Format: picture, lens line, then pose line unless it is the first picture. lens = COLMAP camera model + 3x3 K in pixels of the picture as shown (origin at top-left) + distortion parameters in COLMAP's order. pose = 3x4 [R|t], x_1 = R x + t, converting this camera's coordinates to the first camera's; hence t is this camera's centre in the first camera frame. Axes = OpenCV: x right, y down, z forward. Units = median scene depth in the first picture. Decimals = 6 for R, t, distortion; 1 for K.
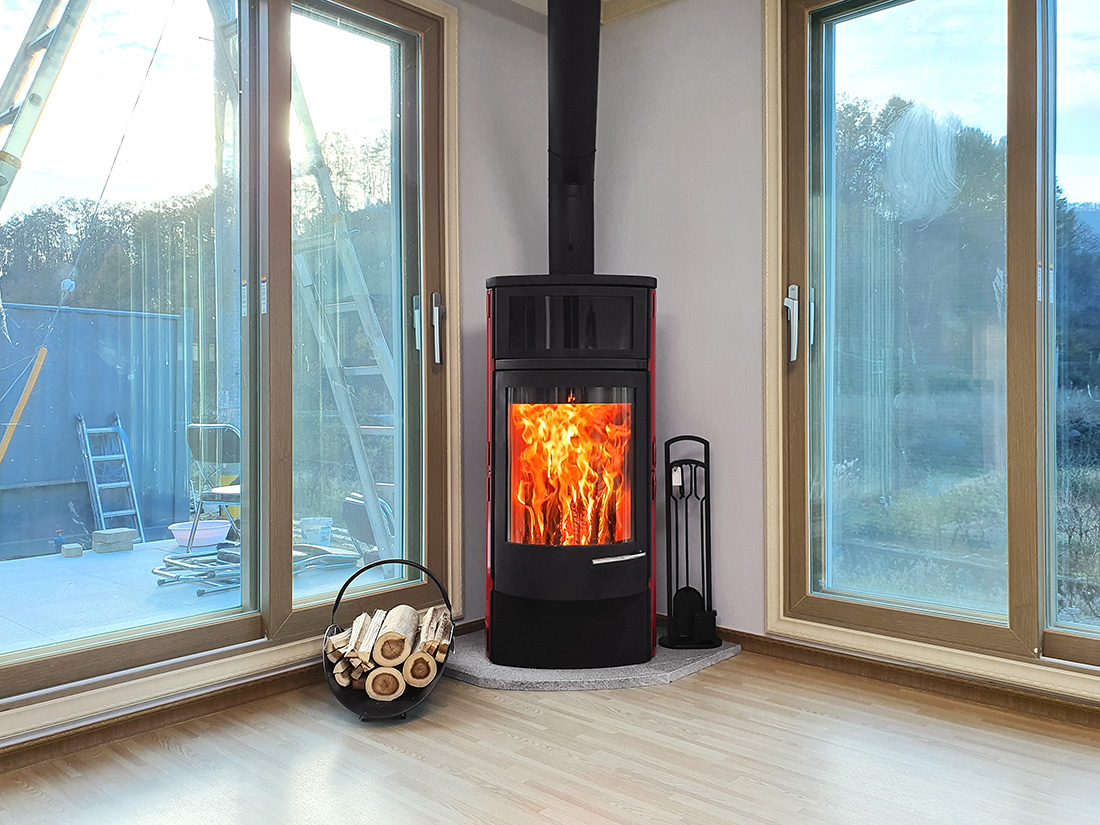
lens RADIAL K [[874.7, 0, 683.2], [0, 874.7, 384.0], [0, 0, 1]] dist [0.001051, -0.006351]
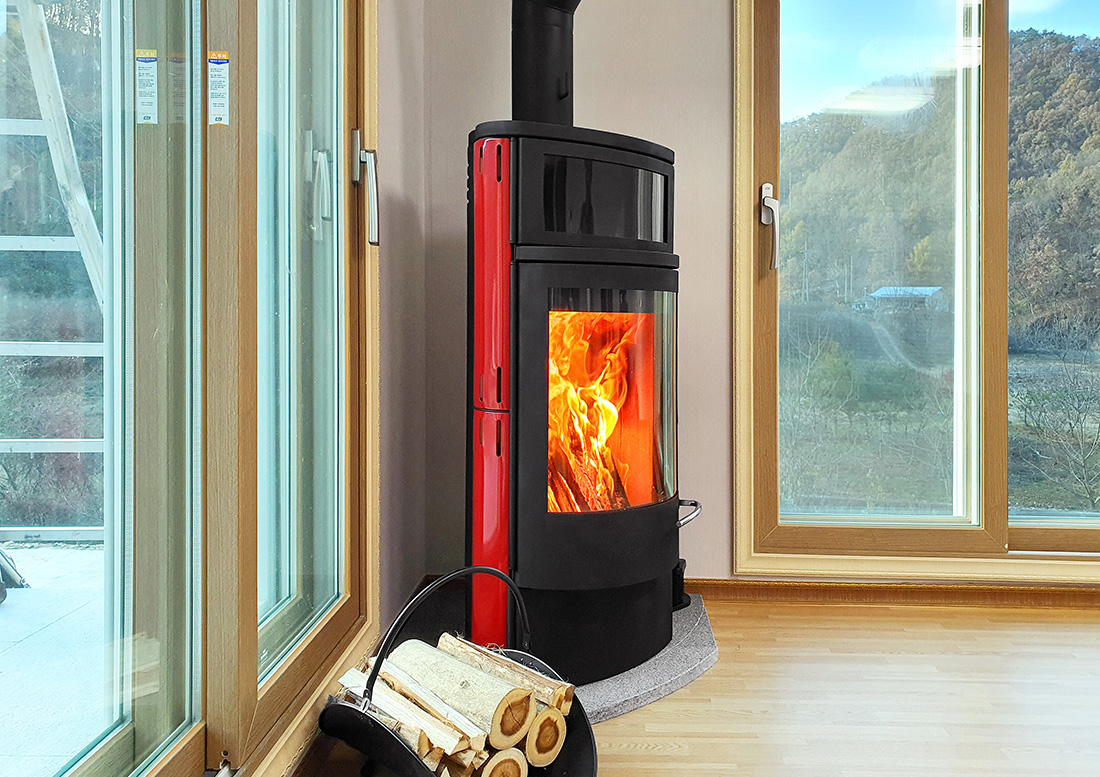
lens RADIAL K [[862.6, 0, 626.6], [0, 862.6, 318.0], [0, 0, 1]] dist [0.006723, 0.000918]
pose [[0.772167, 0.004931, 0.635400, -0.610028], [-0.026246, 0.999364, 0.024141, 0.010449], [-0.634877, -0.035318, 0.771806, 0.467333]]
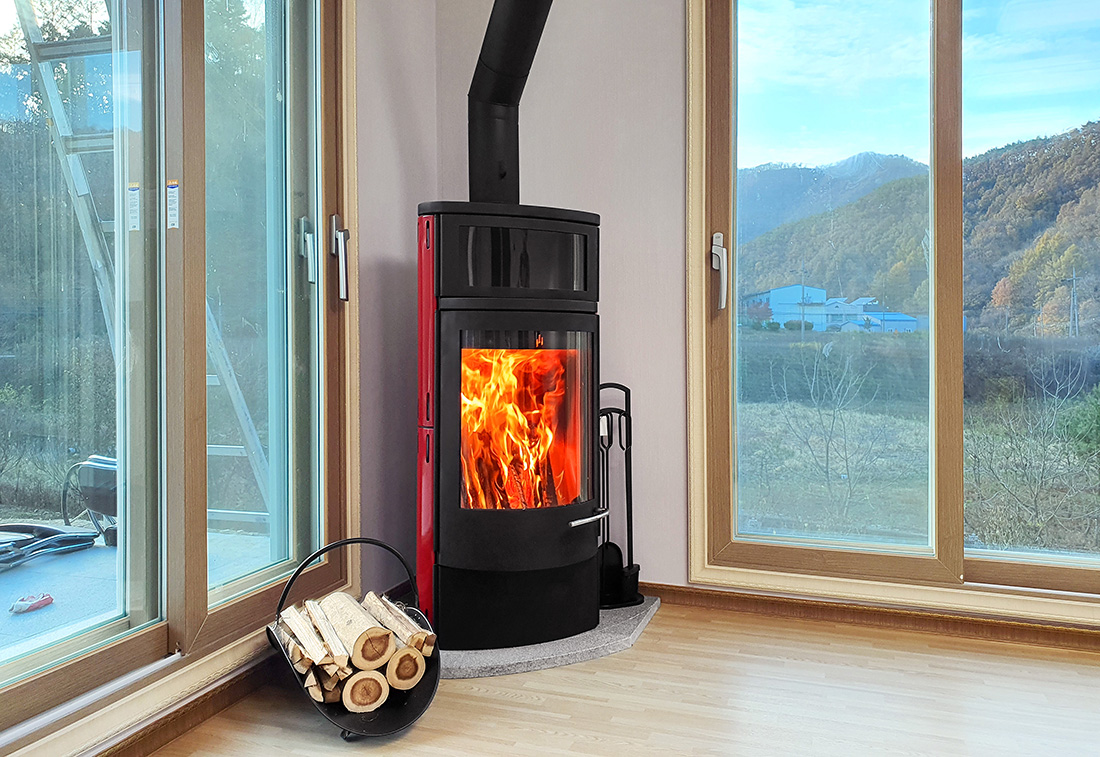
lens RADIAL K [[859.2, 0, 587.7], [0, 859.2, 341.7], [0, 0, 1]] dist [-0.002798, 0.001695]
pose [[0.930374, 0.008300, 0.366517, -0.415208], [-0.015233, 0.999755, 0.016028, -0.000214], [-0.366295, -0.020496, 0.930273, 0.171170]]
